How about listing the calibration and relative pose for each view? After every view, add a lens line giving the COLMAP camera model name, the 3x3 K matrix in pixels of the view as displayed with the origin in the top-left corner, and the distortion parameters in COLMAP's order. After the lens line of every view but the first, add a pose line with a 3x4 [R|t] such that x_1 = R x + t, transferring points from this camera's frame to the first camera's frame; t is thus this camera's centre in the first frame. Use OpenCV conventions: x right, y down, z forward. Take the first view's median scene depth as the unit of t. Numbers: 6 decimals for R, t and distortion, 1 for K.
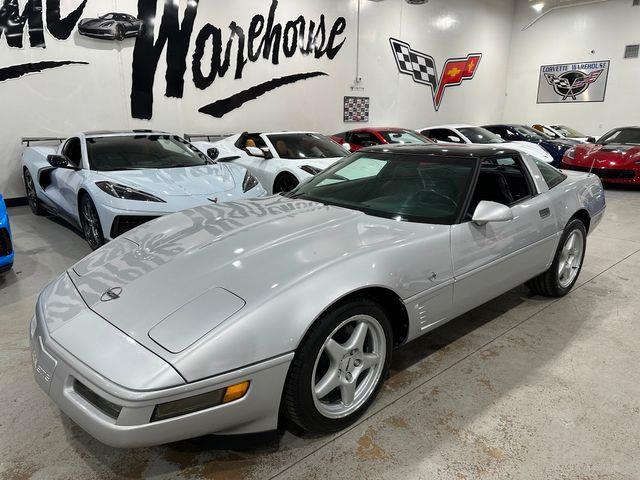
lens RADIAL K [[455.2, 0, 329.9], [0, 455.2, 241.8], [0, 0, 1]] dist [0.056810, -0.078870]
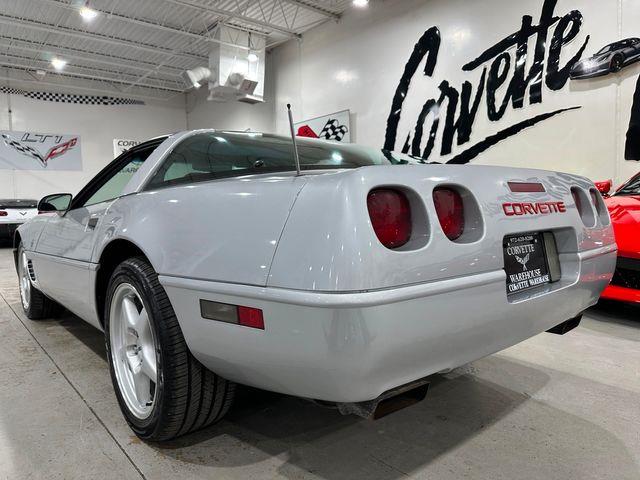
lens RADIAL K [[455.2, 0, 314.4], [0, 455.2, 241.3], [0, 0, 1]] dist [0.056810, -0.078870]
pose [[-0.056883, 0.071298, -0.995832, 0.359587], [-0.234739, 0.968530, 0.082752, -0.056169], [0.970393, 0.238468, -0.038357, 0.445500]]
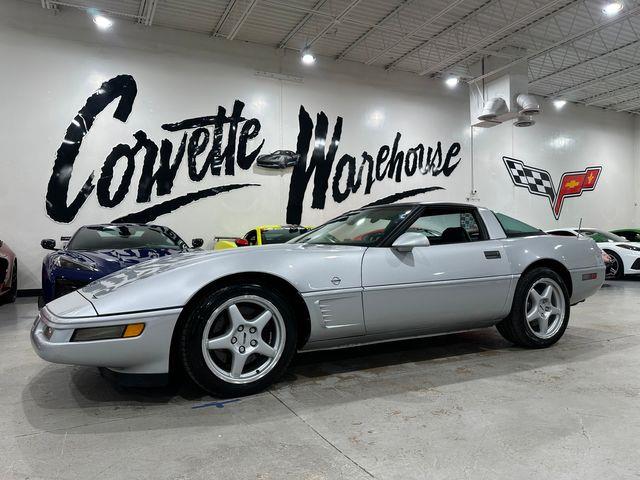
lens RADIAL K [[460.2, 0, 316.5], [0, 460.2, 245.4], [0, 0, 1]] dist [0.026024, -0.039417]
pose [[0.958228, -0.013868, -0.285670, 0.018775], [-0.061135, 0.965806, -0.251954, 0.093505], [0.279396, 0.258893, 0.924615, -0.136984]]
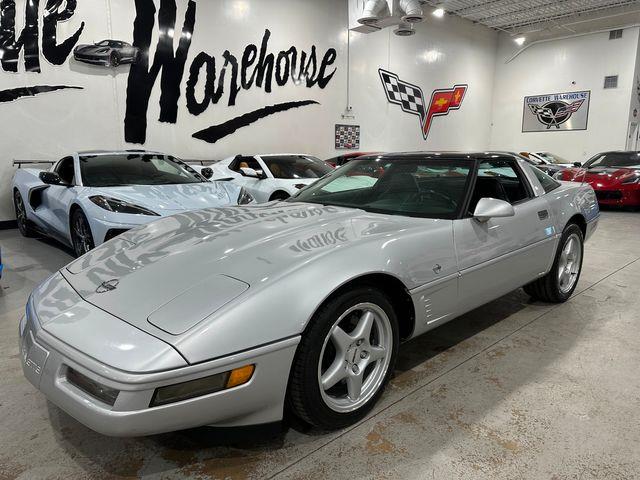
lens RADIAL K [[455.2, 0, 331.0], [0, 455.2, 241.1], [0, 0, 1]] dist [0.056810, -0.078870]
pose [[0.999673, -0.009858, 0.023577, -0.006401], [0.011574, 0.997206, -0.073794, 0.020974], [-0.022784, 0.074042, 0.996995, 0.005118]]
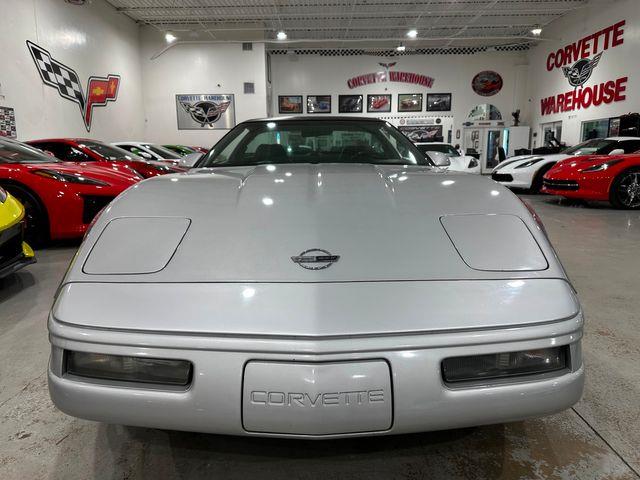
lens RADIAL K [[460.2, 0, 317.8], [0, 460.2, 245.2], [0, 0, 1]] dist [0.026024, -0.039417]
pose [[0.688447, -0.144287, 0.710790, -0.199232], [0.199410, 0.979899, 0.005773, 0.024244], [-0.697336, 0.137764, 0.703380, 0.124001]]
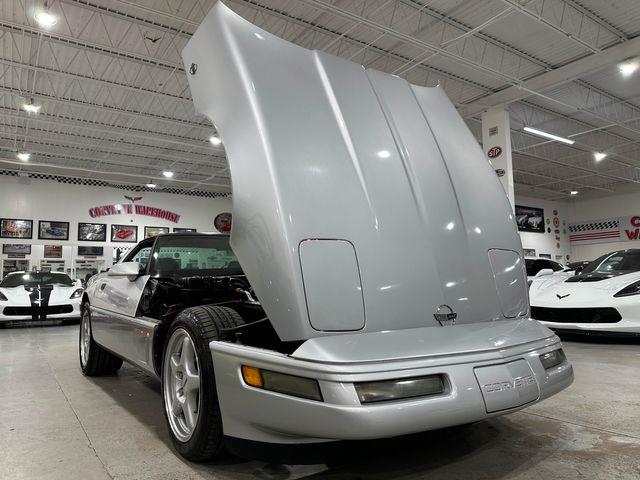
lens RADIAL K [[460.2, 0, 319.4], [0, 460.2, 238.0], [0, 0, 1]] dist [0.026024, -0.039417]
pose [[0.159403, 0.100562, 0.982078, -0.315071], [0.273171, 0.951462, -0.141765, 0.011084], [-0.948667, 0.290873, 0.124196, 0.230882]]
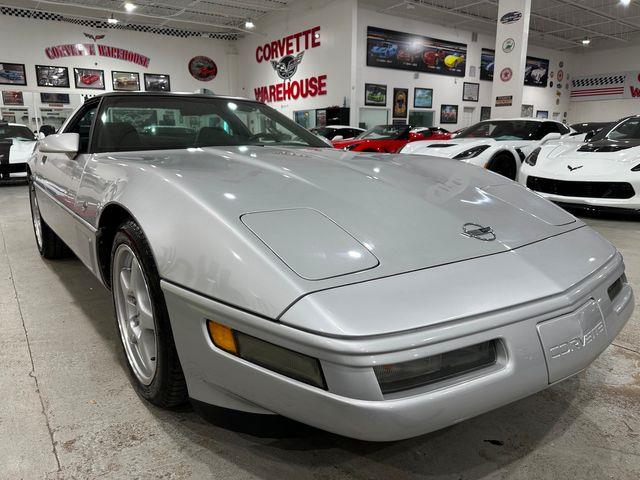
lens RADIAL K [[460.2, 0, 321.7], [0, 460.2, 240.1], [0, 0, 1]] dist [0.026024, -0.039417]
pose [[0.123774, -0.214358, 0.968881, -0.254995], [0.258899, 0.949547, 0.177006, -0.008325], [-0.957941, 0.228934, 0.173027, 0.239554]]
